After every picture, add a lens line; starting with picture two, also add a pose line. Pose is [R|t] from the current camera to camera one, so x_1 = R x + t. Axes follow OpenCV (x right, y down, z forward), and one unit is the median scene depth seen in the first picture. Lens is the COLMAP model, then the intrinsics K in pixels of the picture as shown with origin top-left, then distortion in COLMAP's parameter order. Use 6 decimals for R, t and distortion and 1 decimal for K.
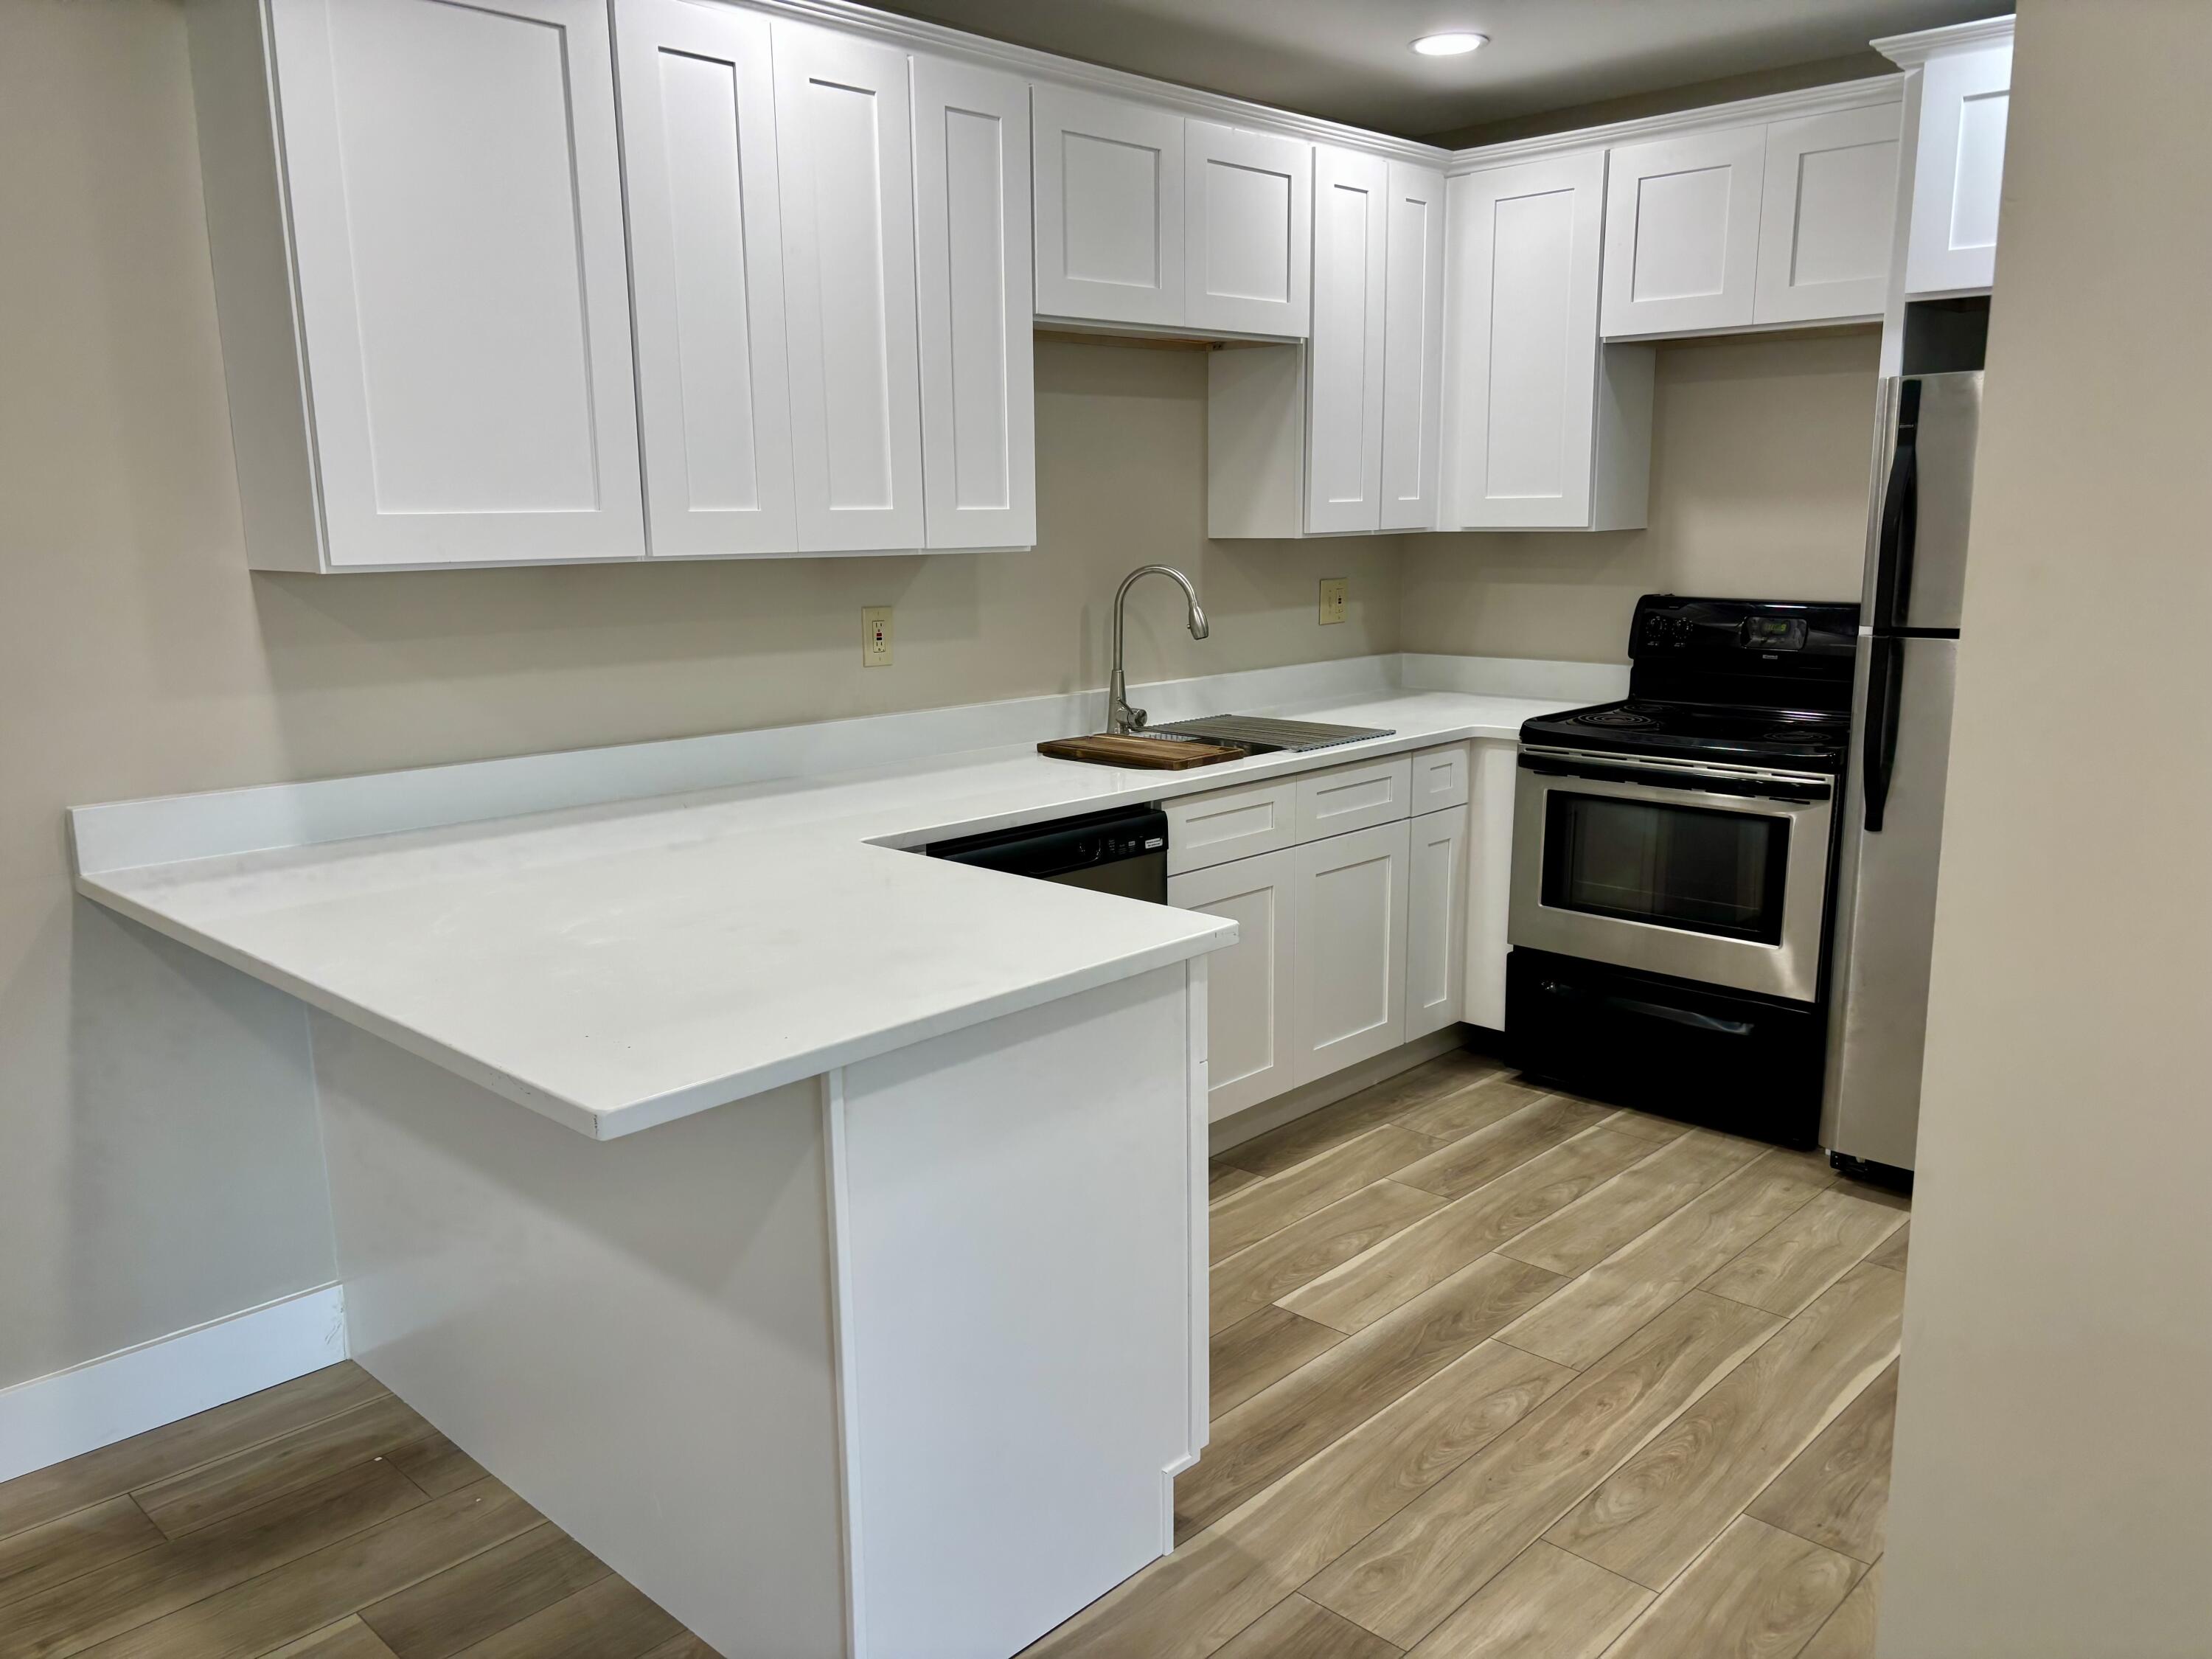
lens RADIAL K [[1667.7, 0, 1092.9], [0, 1667.7, 840.7], [0, 0, 1]] dist [0.056545, -0.057198]
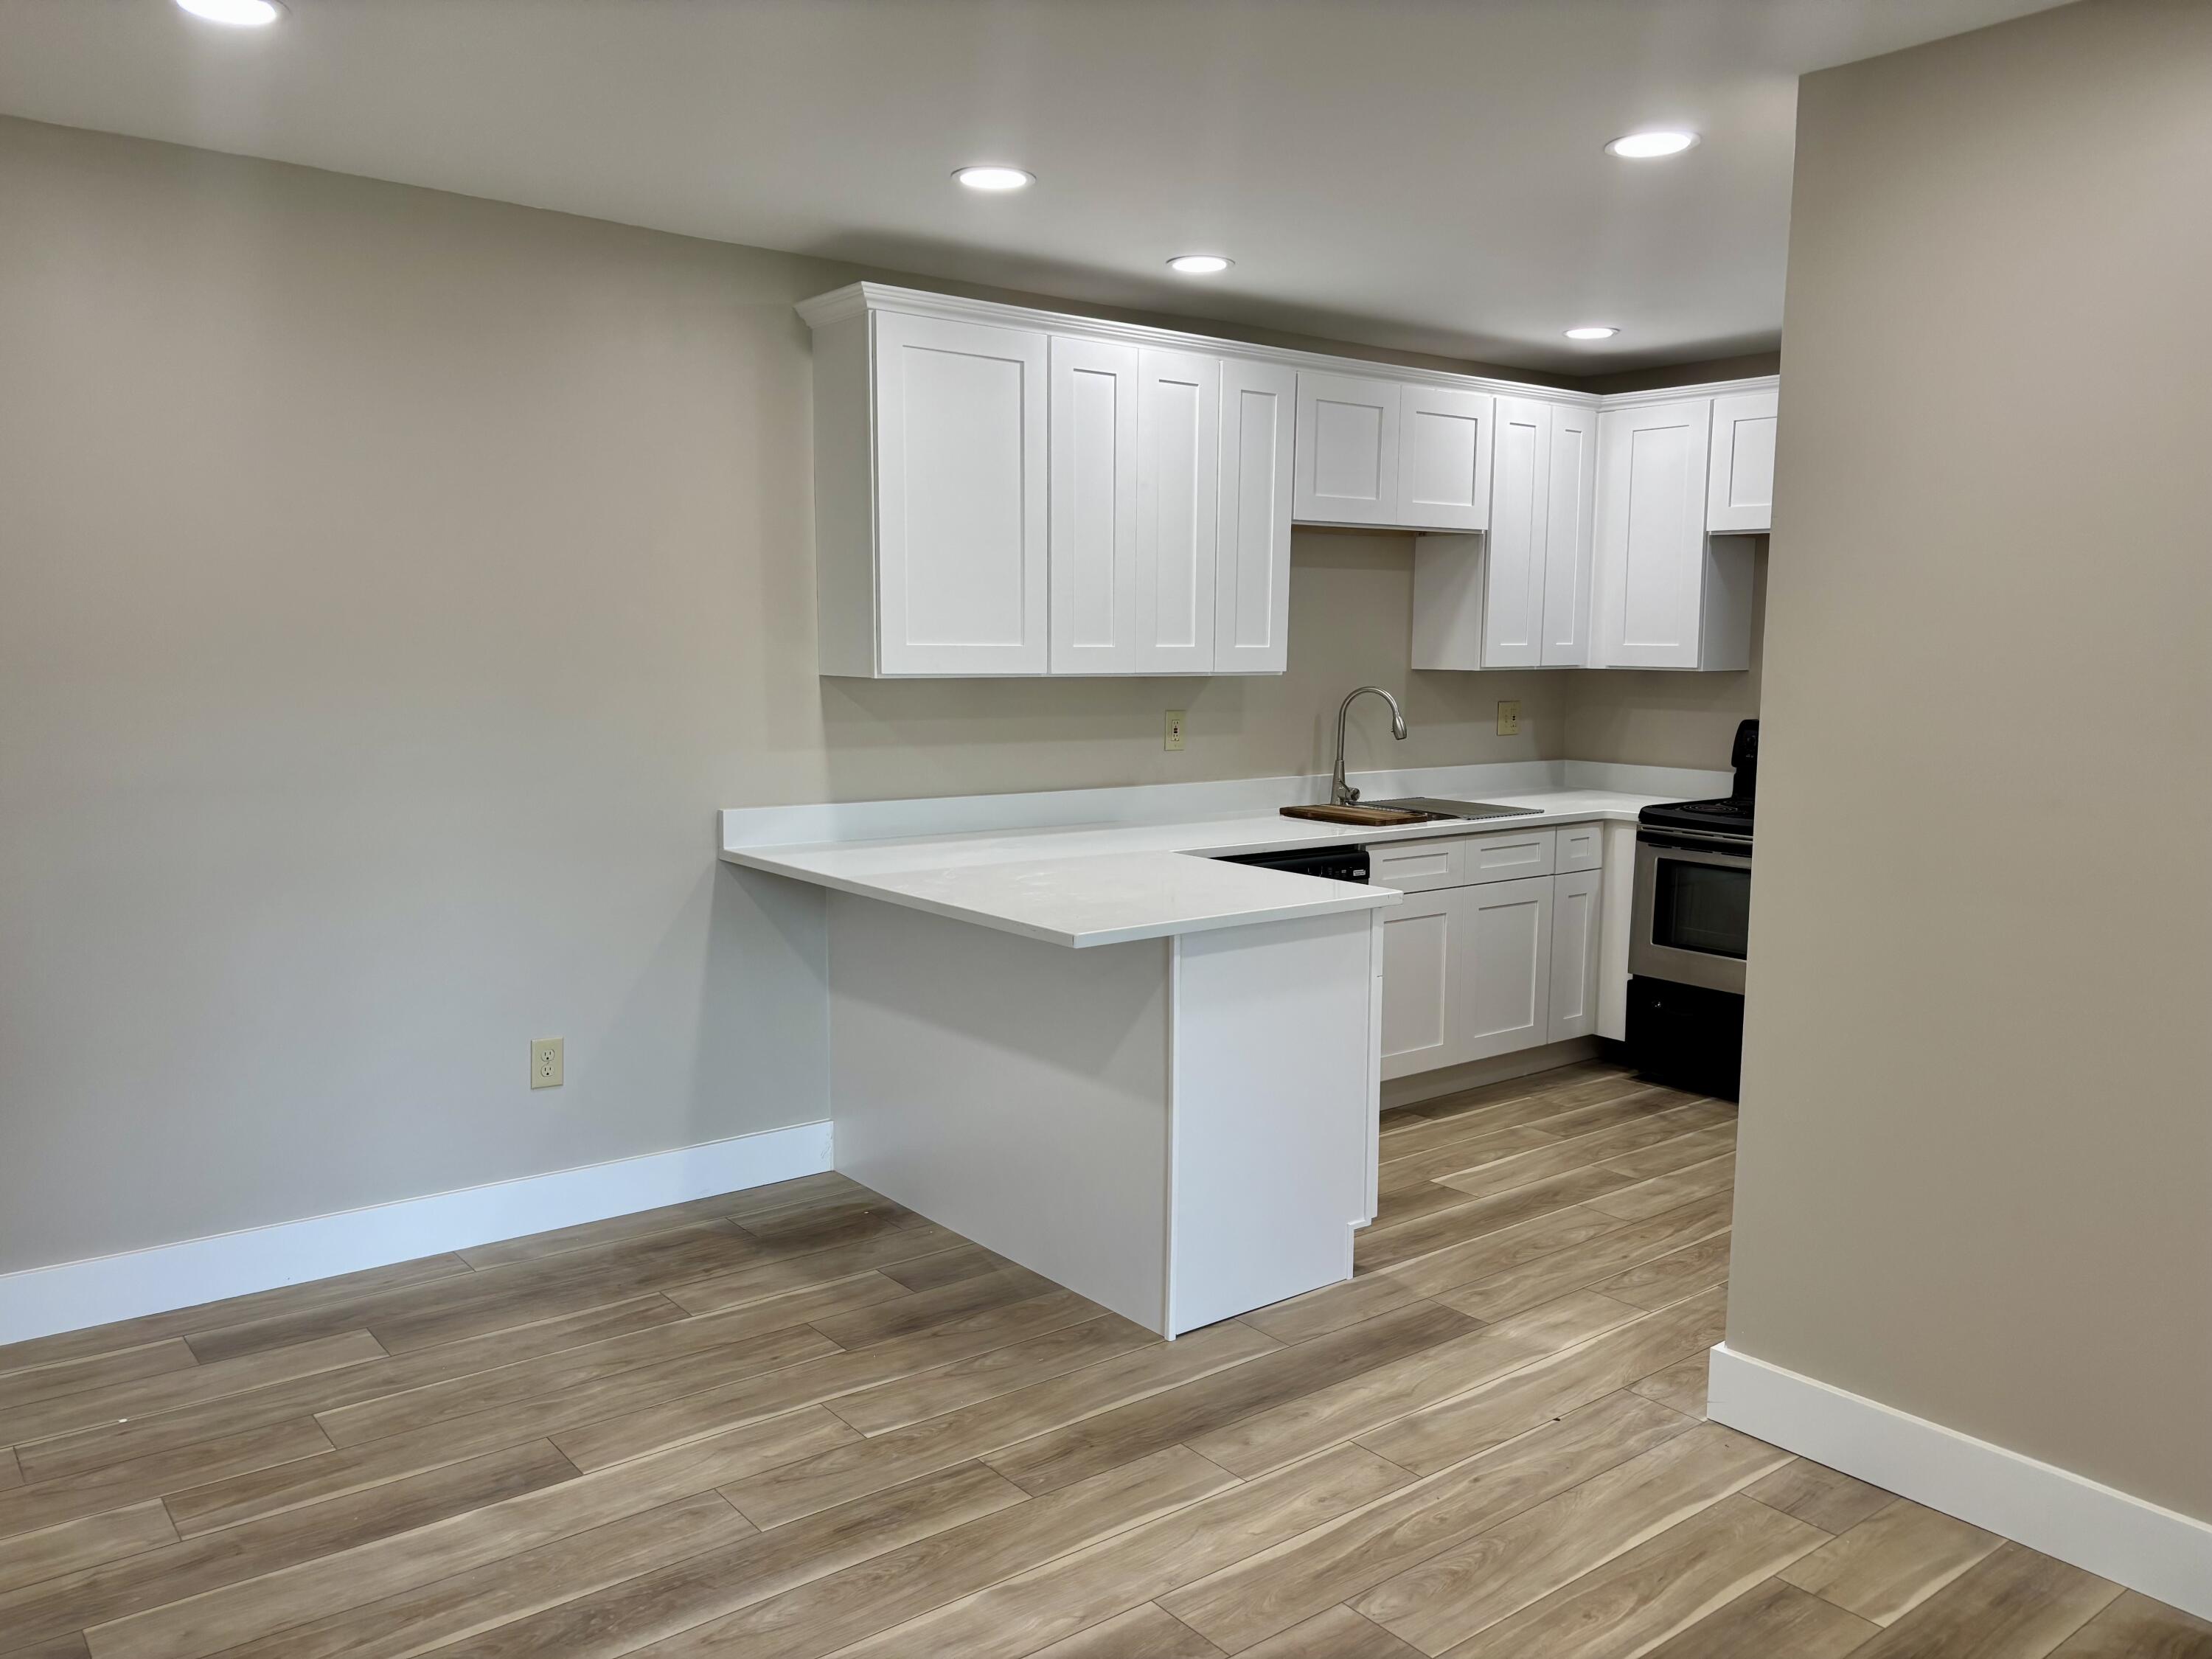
lens RADIAL K [[1667.7, 0, 1088.4], [0, 1667.7, 836.9], [0, 0, 1]] dist [0.056545, -0.057198]
pose [[0.989738, 0.037121, -0.137986, 0.001585], [-0.047573, 0.996179, -0.073239, 0.085031], [0.134740, 0.079052, 0.987723, -0.465893]]
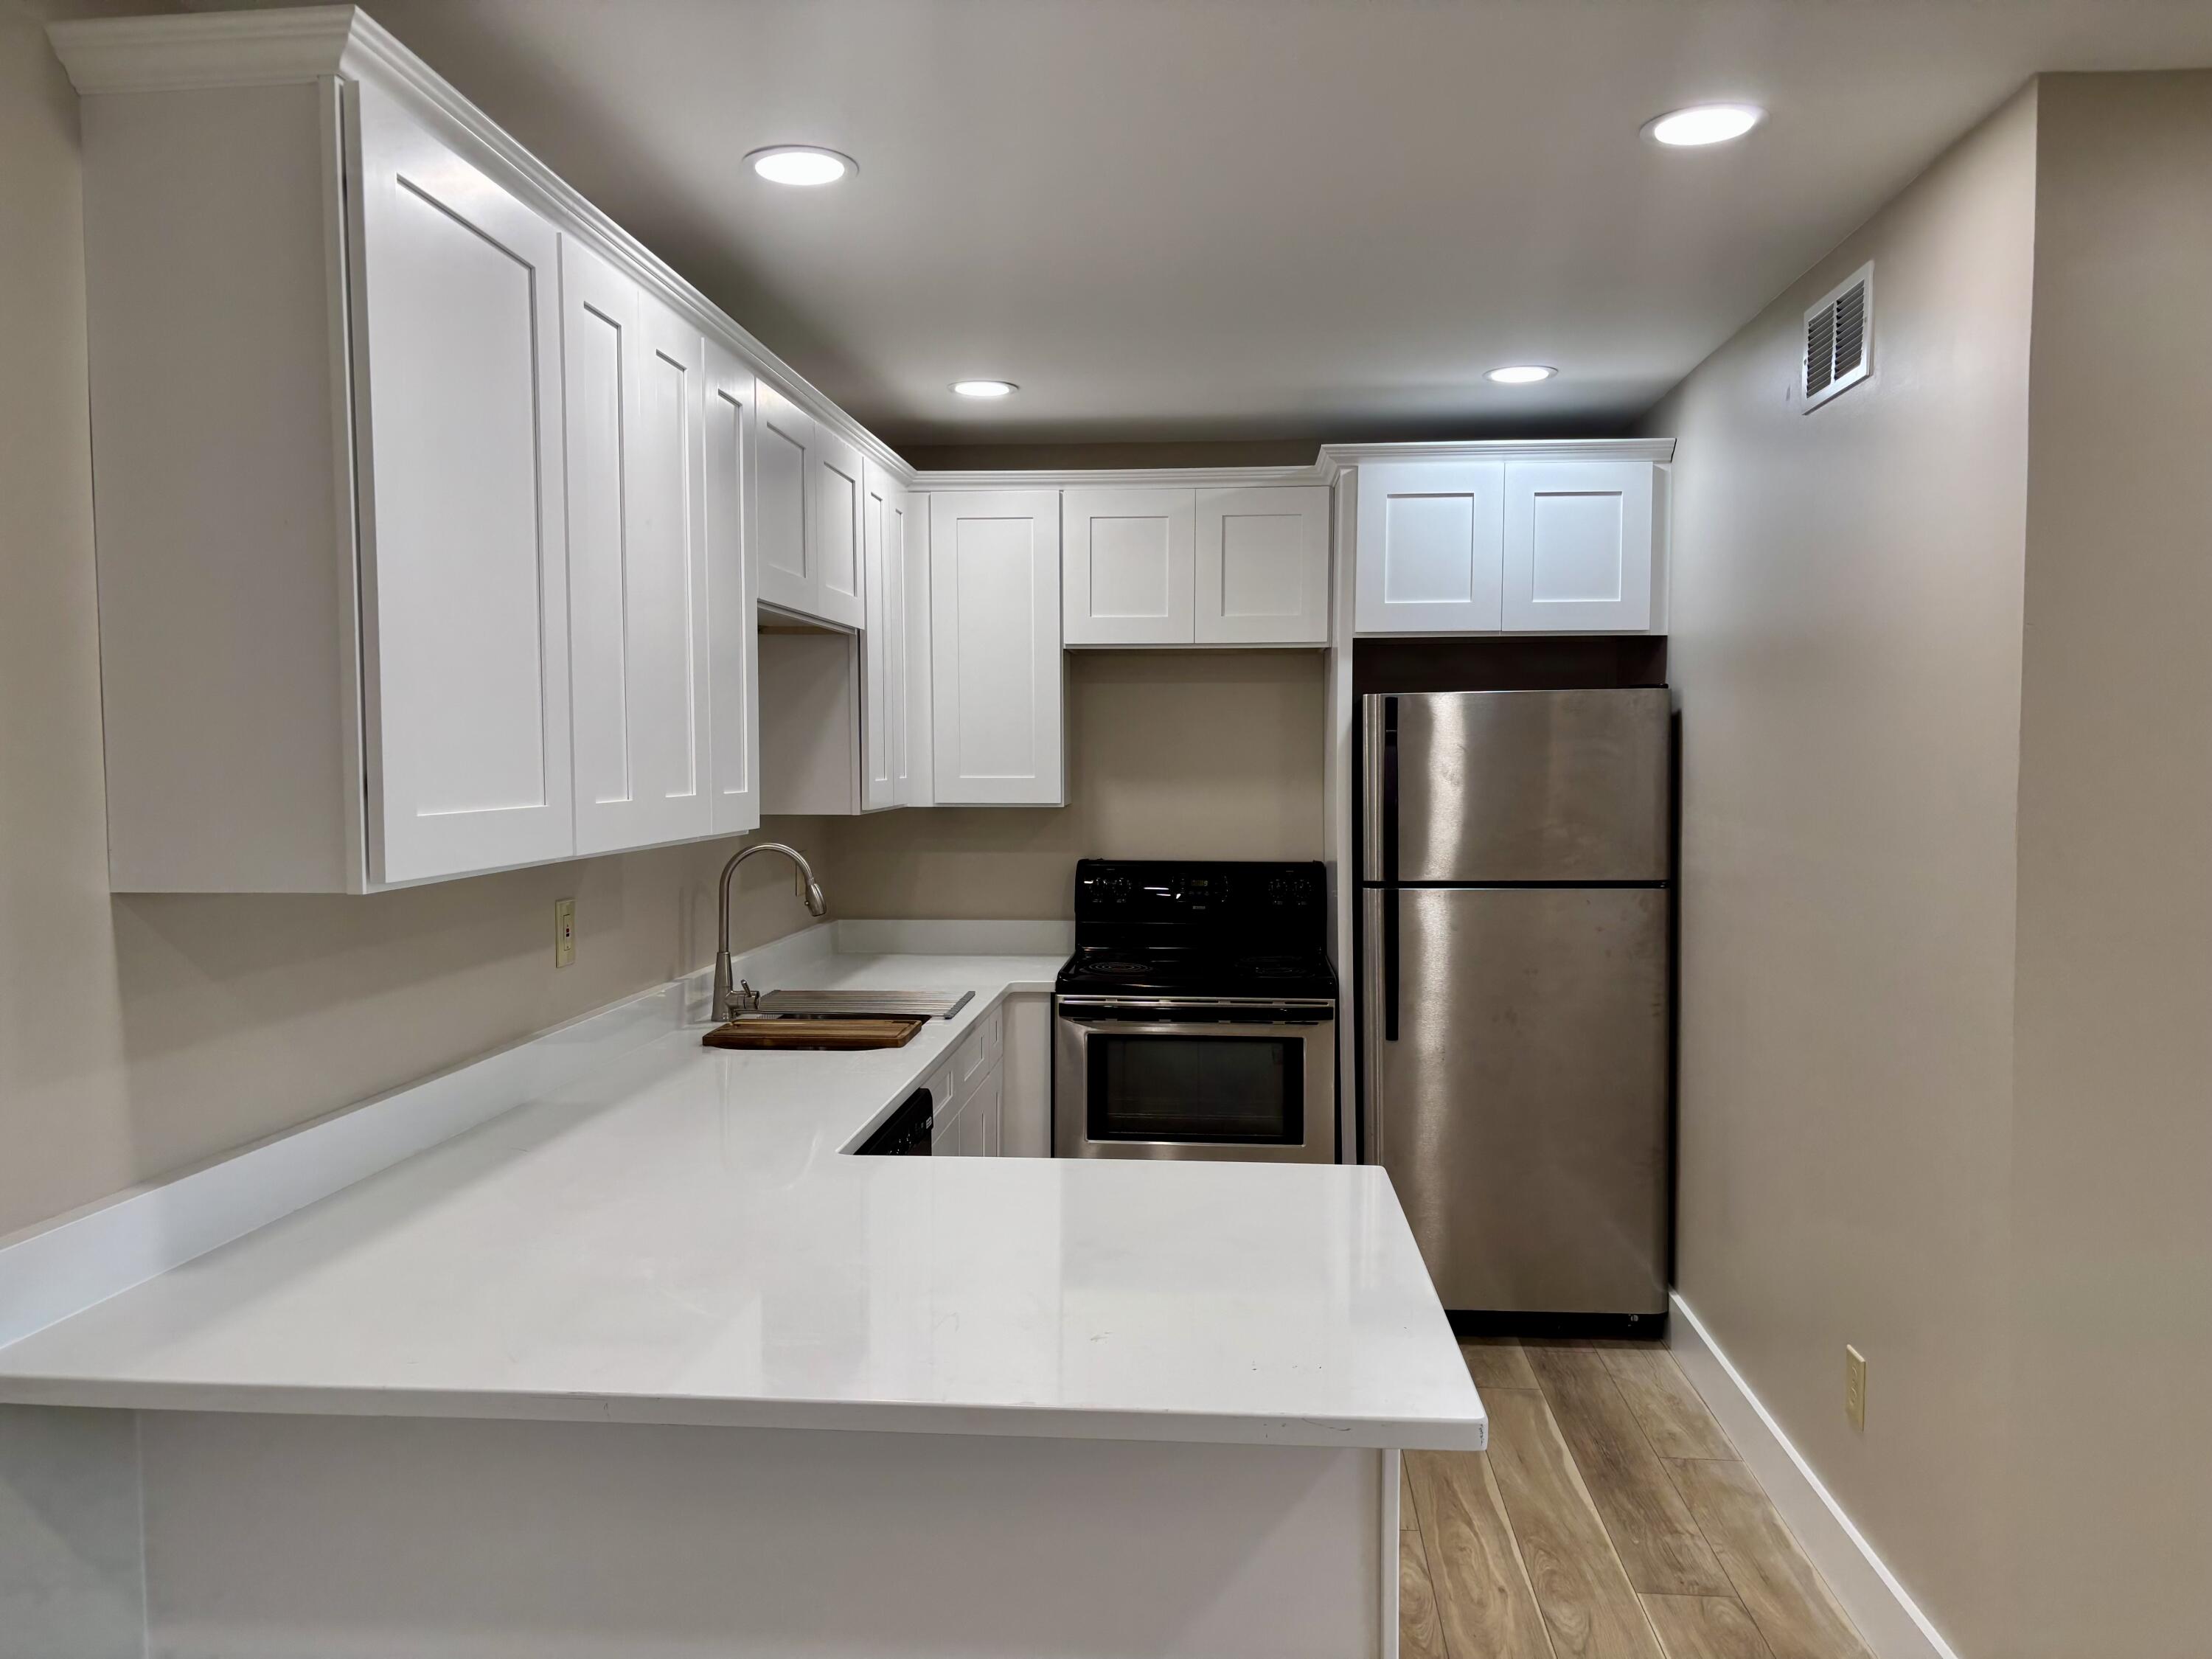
lens RADIAL K [[1667.7, 0, 1085.4], [0, 1667.7, 839.5], [0, 0, 1]] dist [0.056545, -0.057198]
pose [[0.775063, -0.022864, 0.631471, -0.489922], [0.117270, 0.987189, -0.108192, -0.044154], [-0.620907, 0.157908, 0.767815, 0.144965]]
